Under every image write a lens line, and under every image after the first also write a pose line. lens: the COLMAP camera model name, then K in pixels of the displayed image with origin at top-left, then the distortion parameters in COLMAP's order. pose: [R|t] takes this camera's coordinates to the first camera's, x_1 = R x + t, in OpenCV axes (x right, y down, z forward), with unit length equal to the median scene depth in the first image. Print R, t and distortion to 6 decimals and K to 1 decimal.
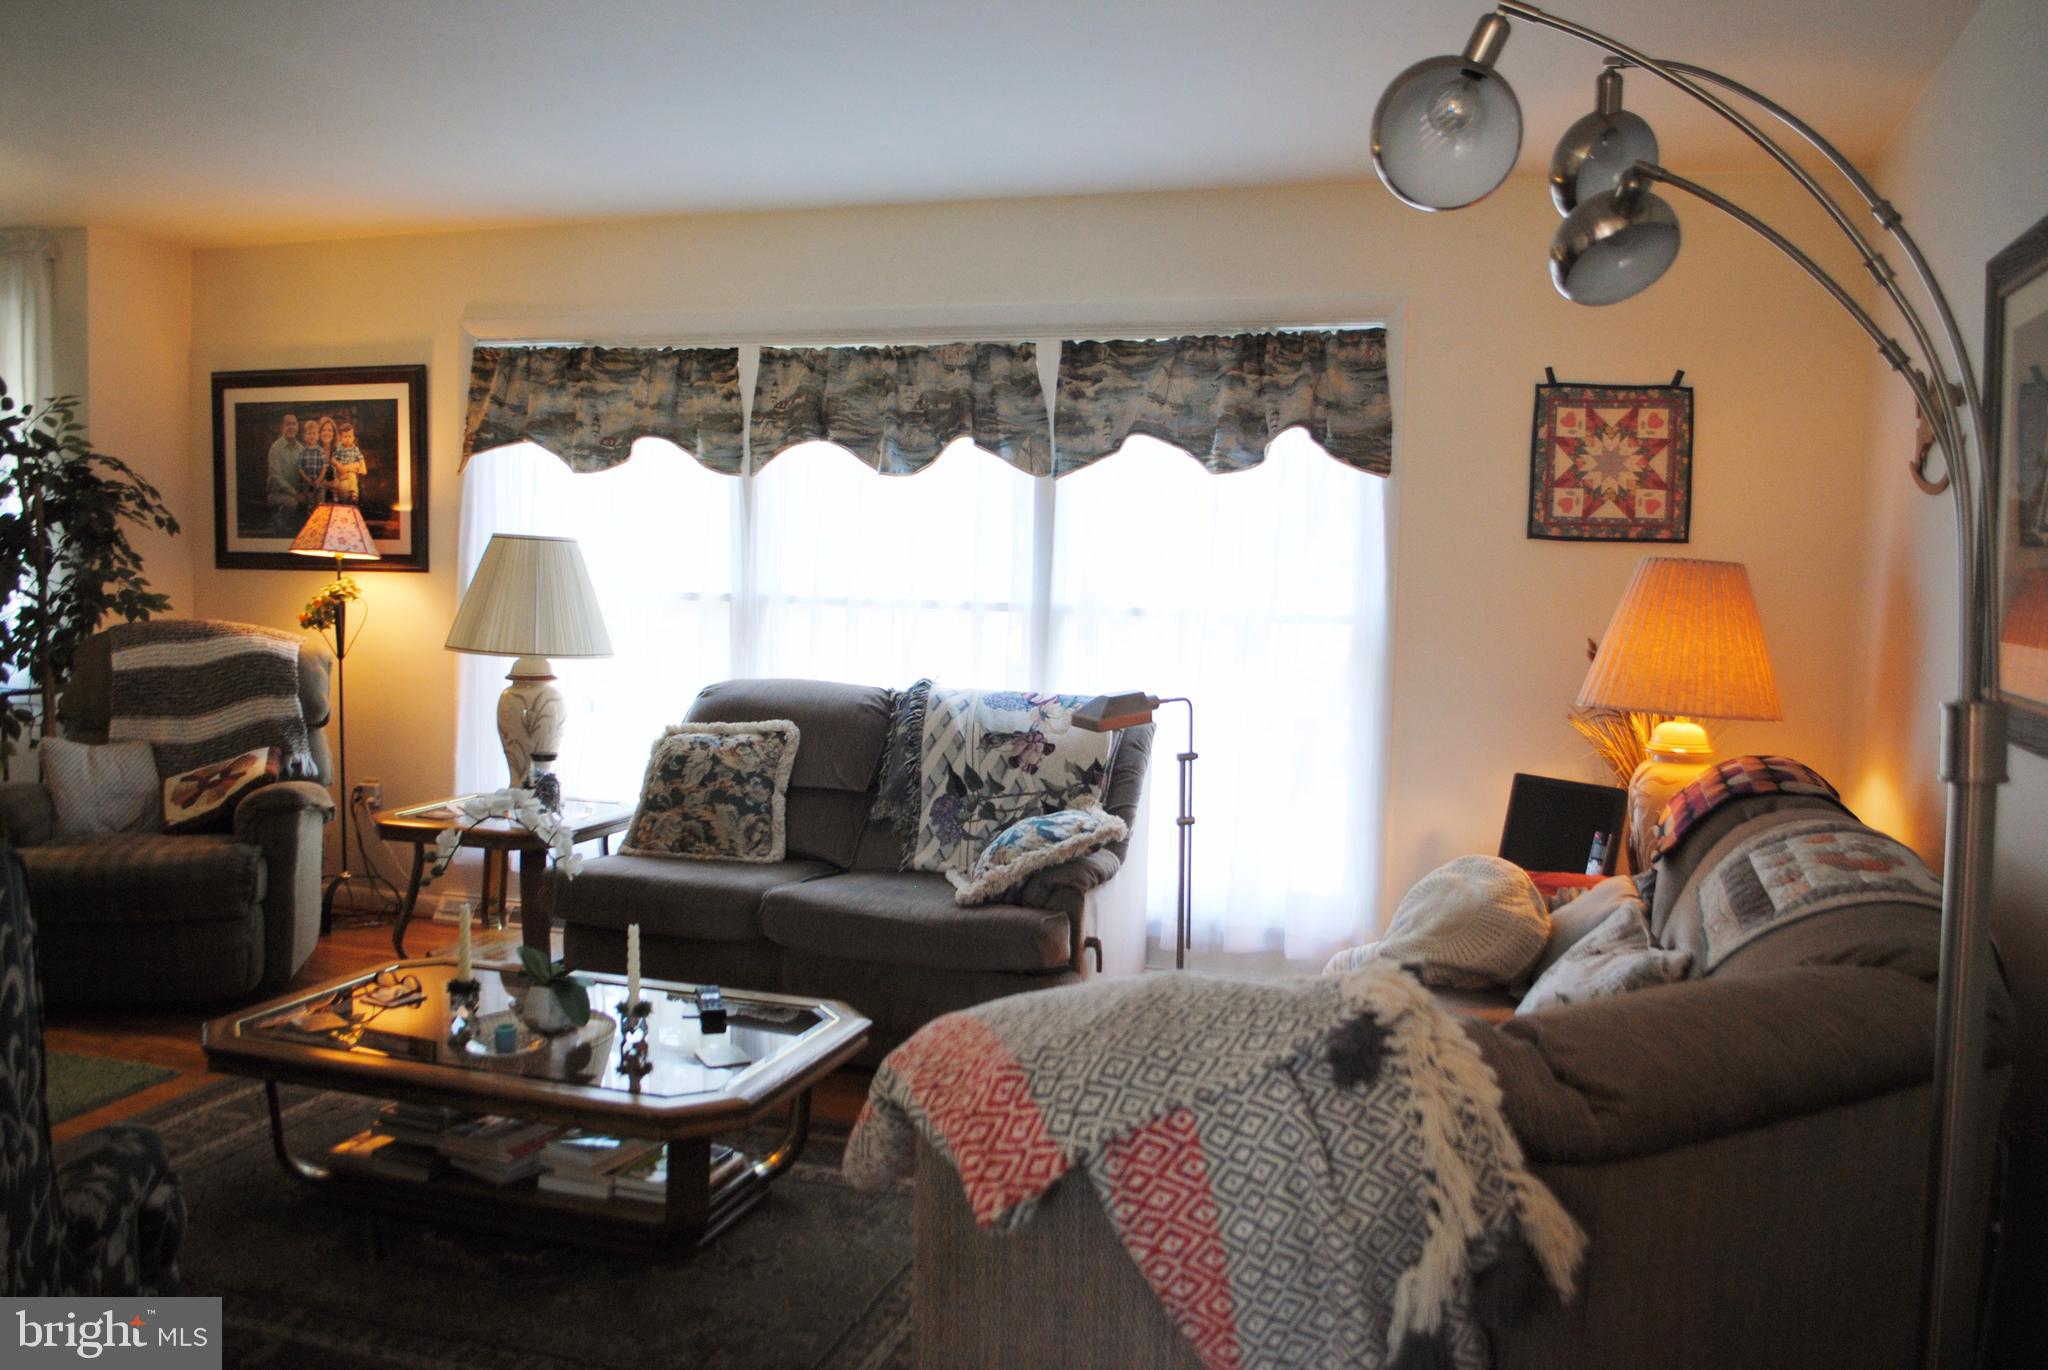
lens RADIAL K [[1601.3, 0, 1066.0], [0, 1601.3, 693.7], [0, 0, 1]] dist [-0.091554, 0.020047]
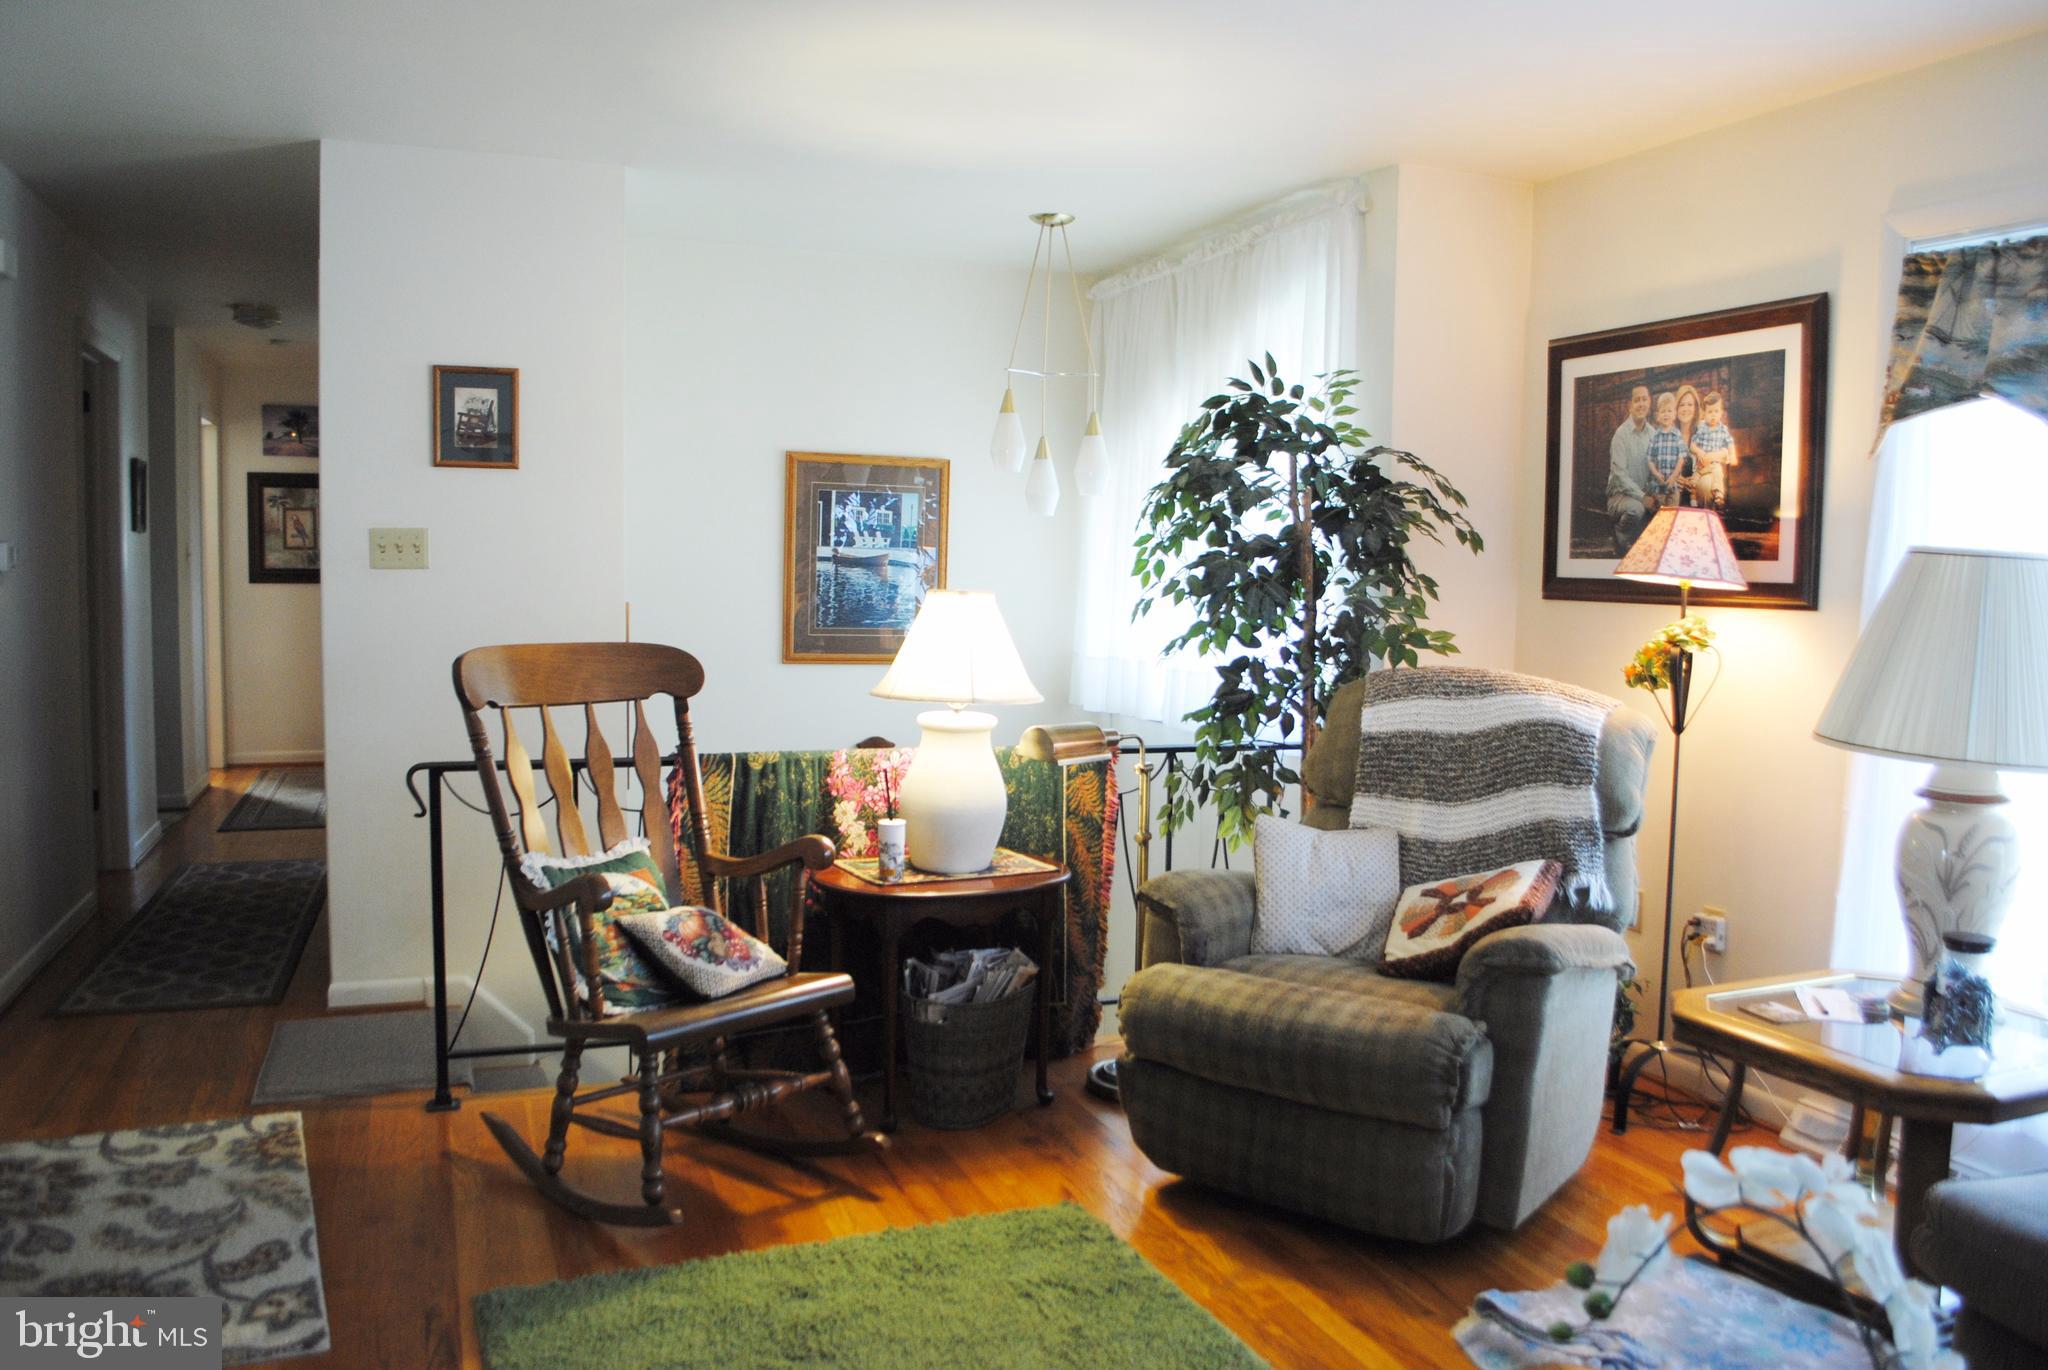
lens RADIAL K [[1601.3, 0, 1066.0], [0, 1601.3, 693.7], [0, 0, 1]] dist [-0.091554, 0.020047]
pose [[0.633070, 0.055523, -0.772101, -0.110507], [-0.073544, 0.997227, 0.011411, -0.030782], [0.770593, 0.049559, 0.635397, 0.393295]]
